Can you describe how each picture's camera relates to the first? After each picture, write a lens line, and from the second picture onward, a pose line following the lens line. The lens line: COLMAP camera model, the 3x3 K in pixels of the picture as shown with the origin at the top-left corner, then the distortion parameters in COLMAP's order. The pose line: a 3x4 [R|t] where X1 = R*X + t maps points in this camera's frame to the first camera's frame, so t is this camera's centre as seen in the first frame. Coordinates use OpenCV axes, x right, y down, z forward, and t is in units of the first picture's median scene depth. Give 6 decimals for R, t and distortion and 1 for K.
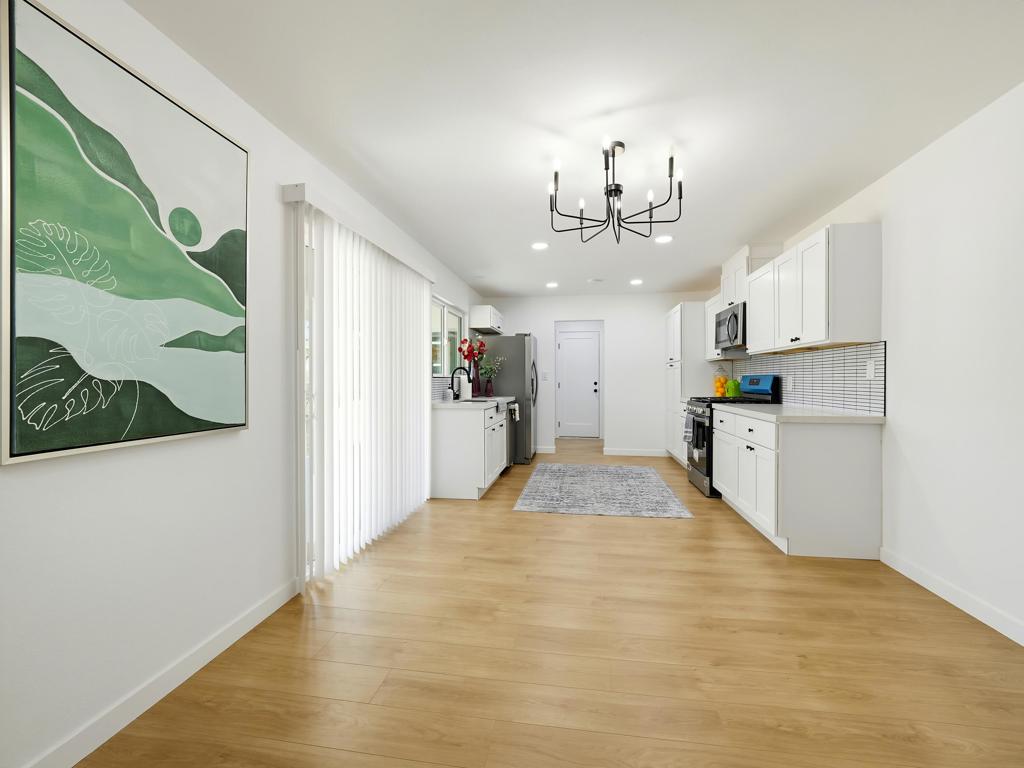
lens RADIAL K [[435.1, 0, 513.0], [0, 435.1, 383.6], [0, 0, 1]] dist [-0.012456, 0.000576]
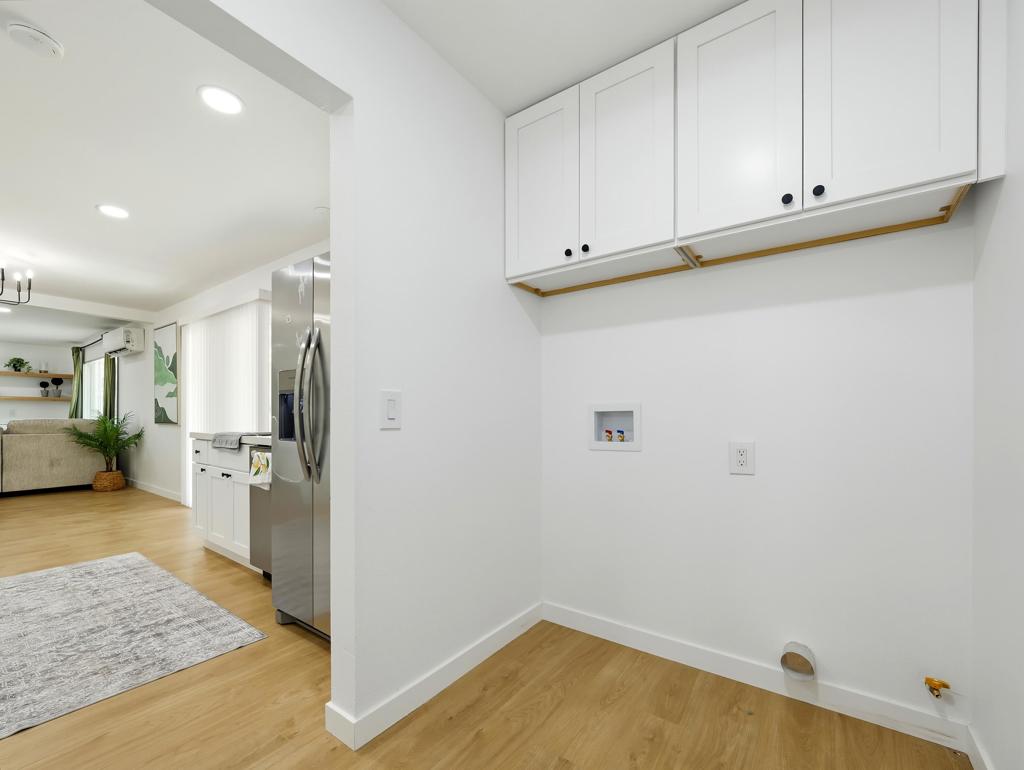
lens RADIAL K [[427.6, 0, 514.7], [0, 427.6, 421.1], [0, 0, 1]] dist [-0.016008, 0.000218]
pose [[-0.436917, 0.008920, -0.899457, 0.524623], [-0.014182, 0.999758, 0.016804, 0.003936], [0.899390, 0.020098, -0.436685, 2.510970]]
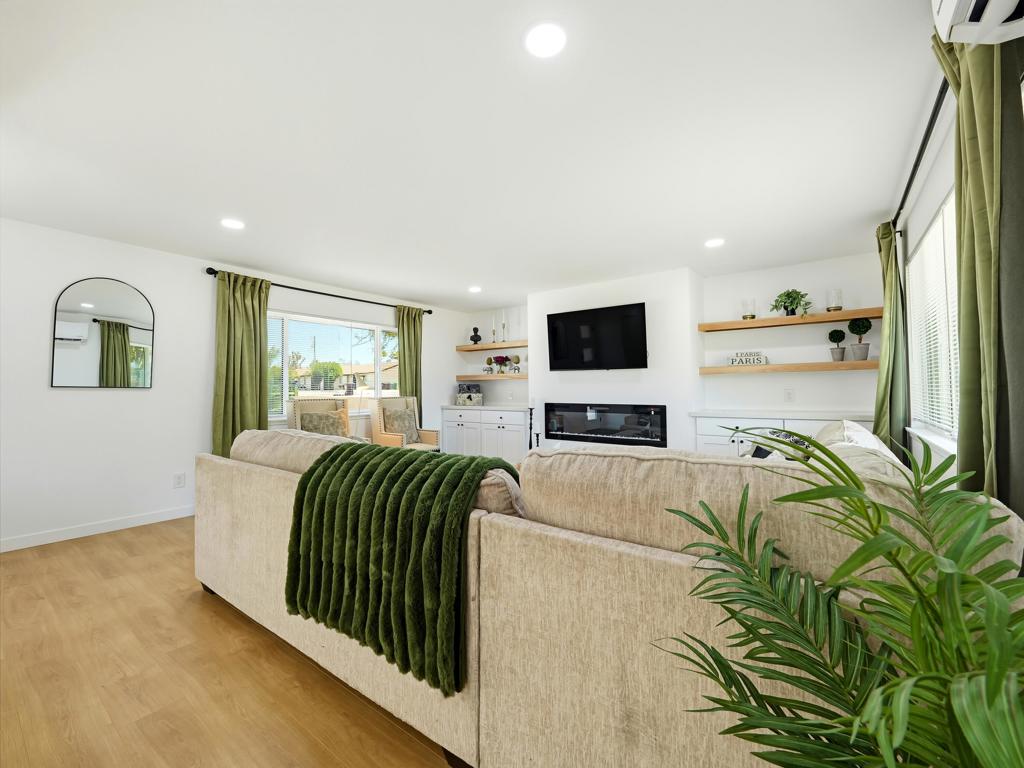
lens RADIAL K [[435.1, 0, 502.8], [0, 435.1, 378.9], [0, 0, 1]] dist [-0.012456, 0.000576]
pose [[-0.884064, 0.021630, 0.466865, -0.296691], [0.014592, 0.999719, -0.018685, 0.000307], [-0.467138, -0.009706, -0.884131, 0.250397]]
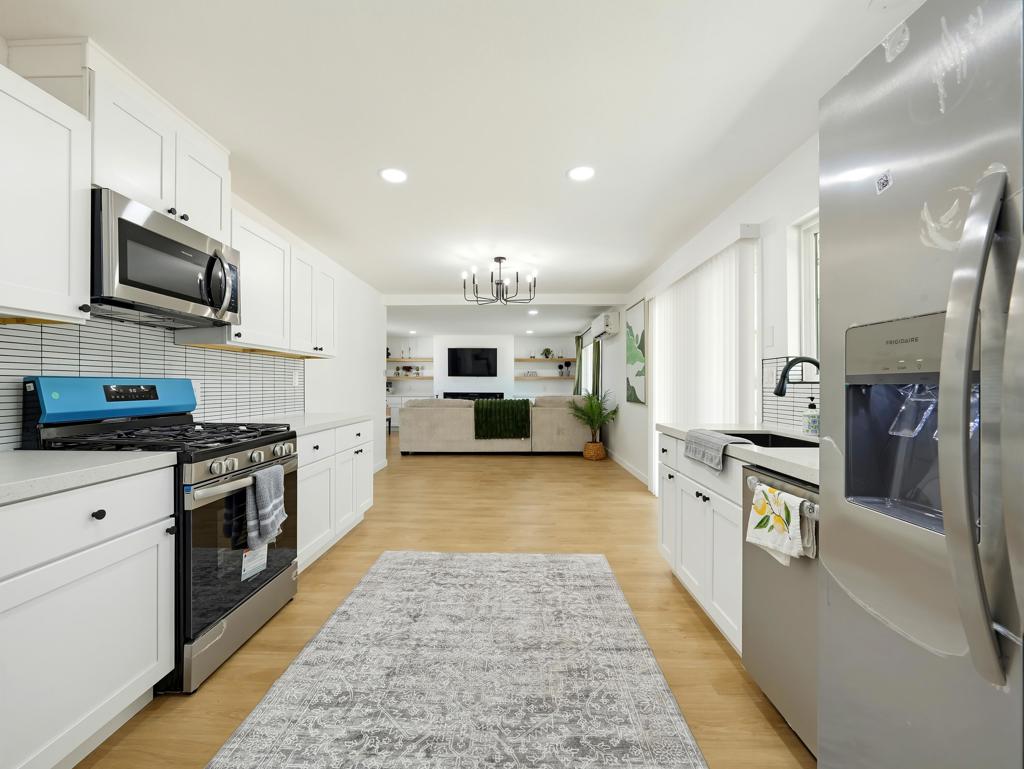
lens RADIAL K [[427.6, 0, 506.4], [0, 427.6, 384.9], [0, 0, 1]] dist [-0.016008, 0.000218]
pose [[-0.991913, 0.000053, -0.126918, 0.329380], [-0.001067, 0.999961, 0.008753, -0.022936], [0.126913, 0.008817, -0.991875, 2.119370]]
